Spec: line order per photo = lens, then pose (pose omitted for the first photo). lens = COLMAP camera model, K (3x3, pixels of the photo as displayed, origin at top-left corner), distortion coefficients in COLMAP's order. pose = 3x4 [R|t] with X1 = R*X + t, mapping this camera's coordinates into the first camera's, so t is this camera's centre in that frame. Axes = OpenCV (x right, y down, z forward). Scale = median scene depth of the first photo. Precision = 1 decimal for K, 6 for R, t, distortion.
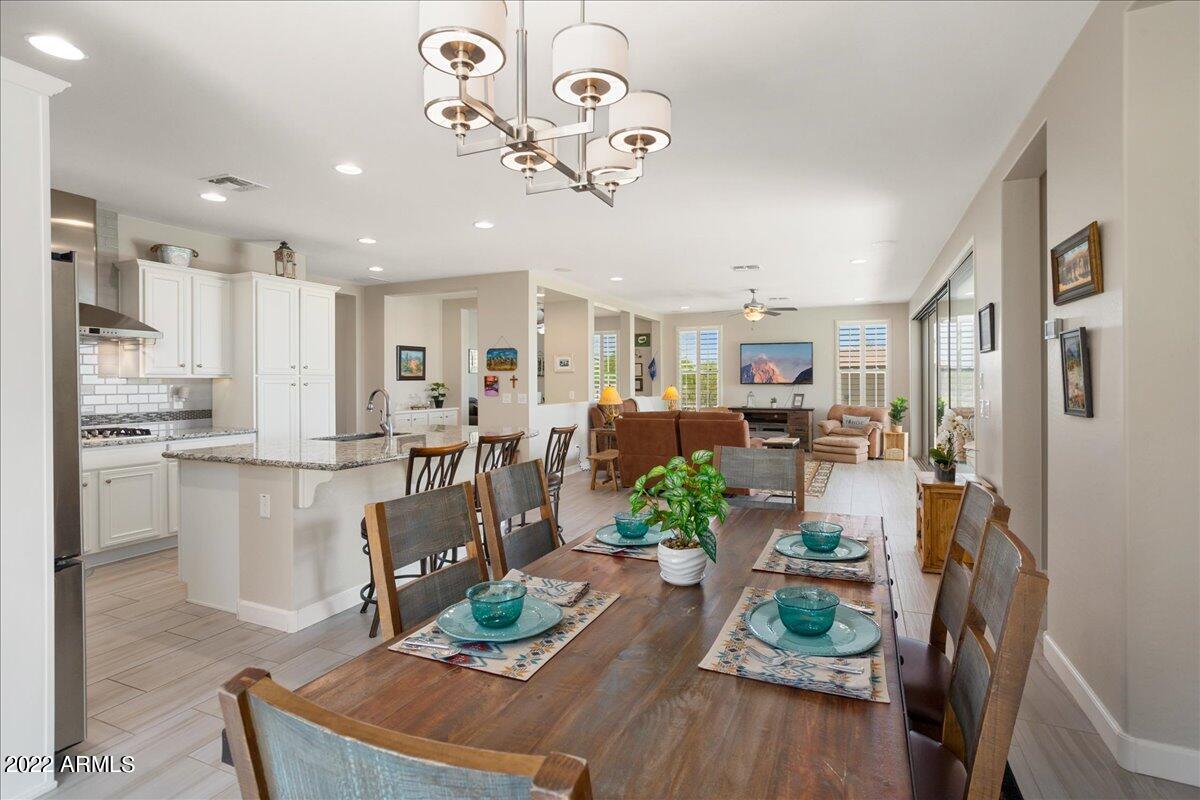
lens RADIAL K [[585.1, 0, 596.1], [0, 585.1, 375.2], [0, 0, 1]] dist [-0.001704, 0.000904]
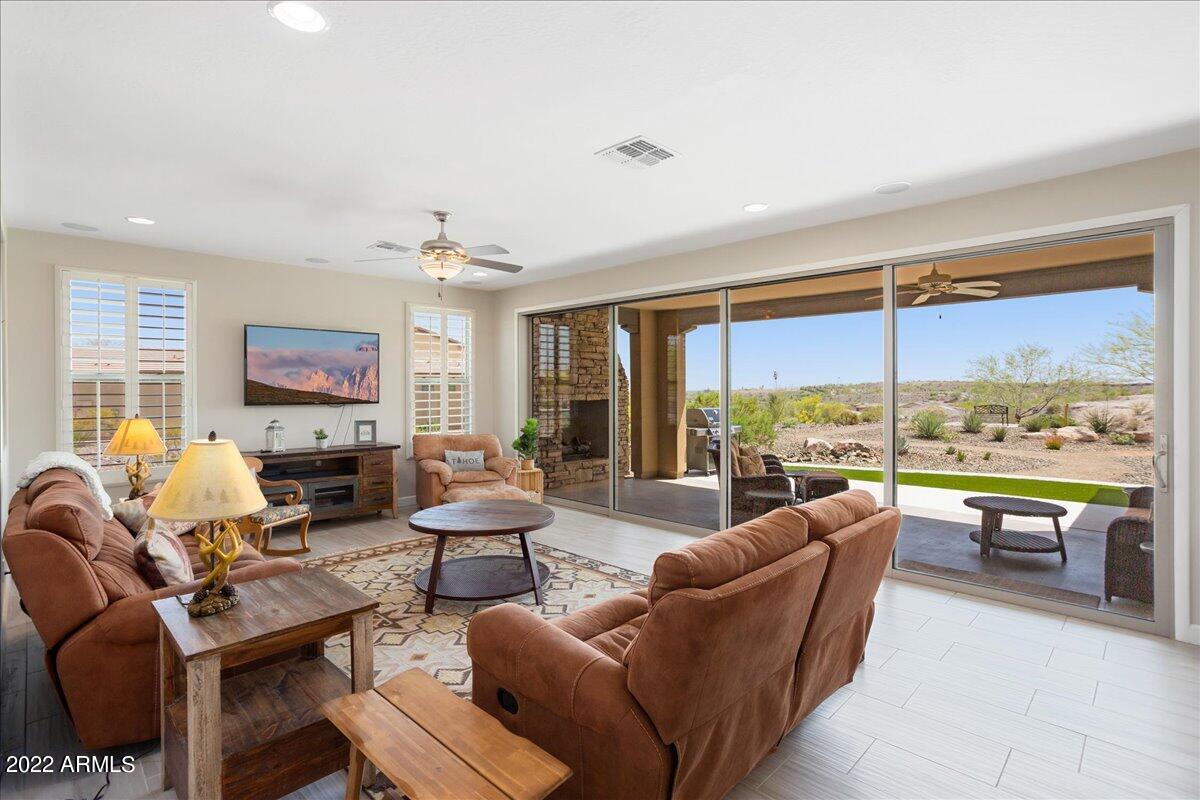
lens RADIAL K [[585.2, 0, 603.2], [0, 585.2, 388.5], [0, 0, 1]] dist [-0.002651, 0.000513]
pose [[0.347695, -0.002743, 0.937604, -0.113738], [-0.008734, 0.999943, 0.006165, -0.005245], [-0.937567, -0.010332, 0.347651, 0.575732]]
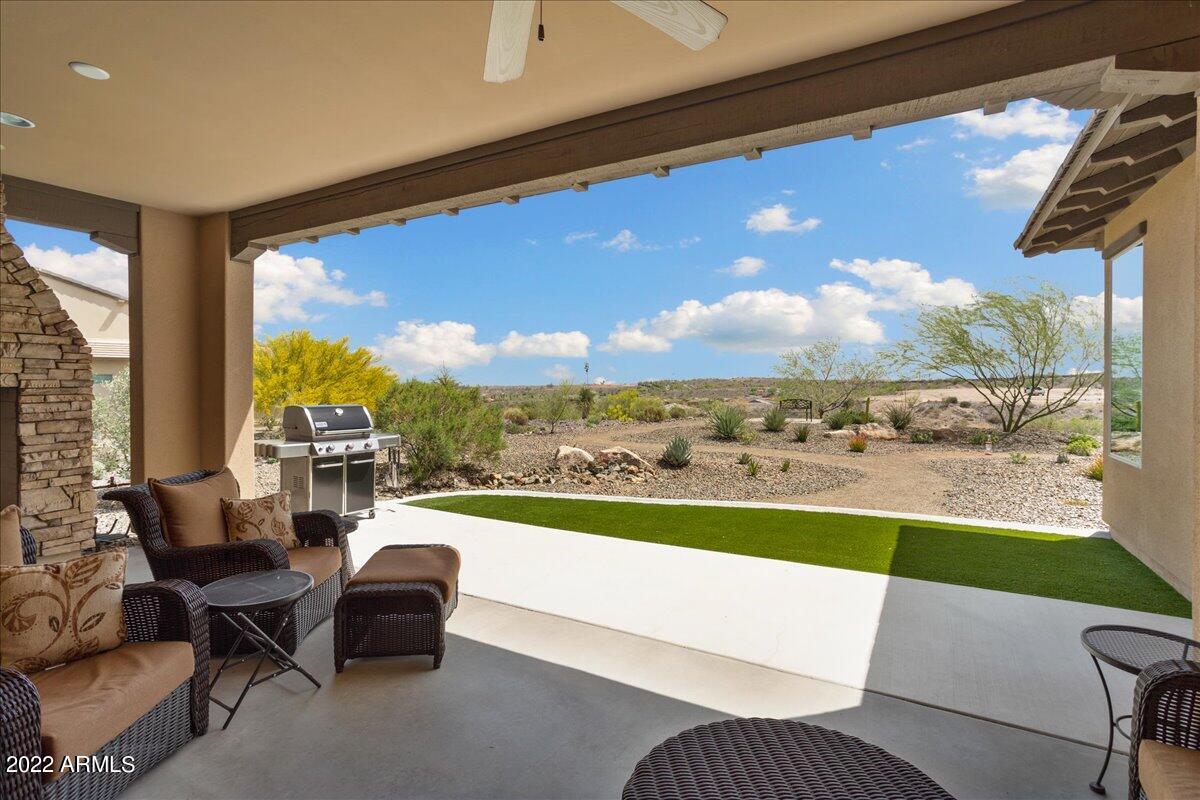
lens RADIAL K [[585.1, 0, 596.1], [0, 585.1, 375.2], [0, 0, 1]] dist [-0.001704, 0.000904]
pose [[0.104894, 0.012462, 0.994405, 0.356672], [-0.015493, 0.999821, -0.010895, 0.006669], [-0.994363, -0.014263, 0.105069, 0.448745]]
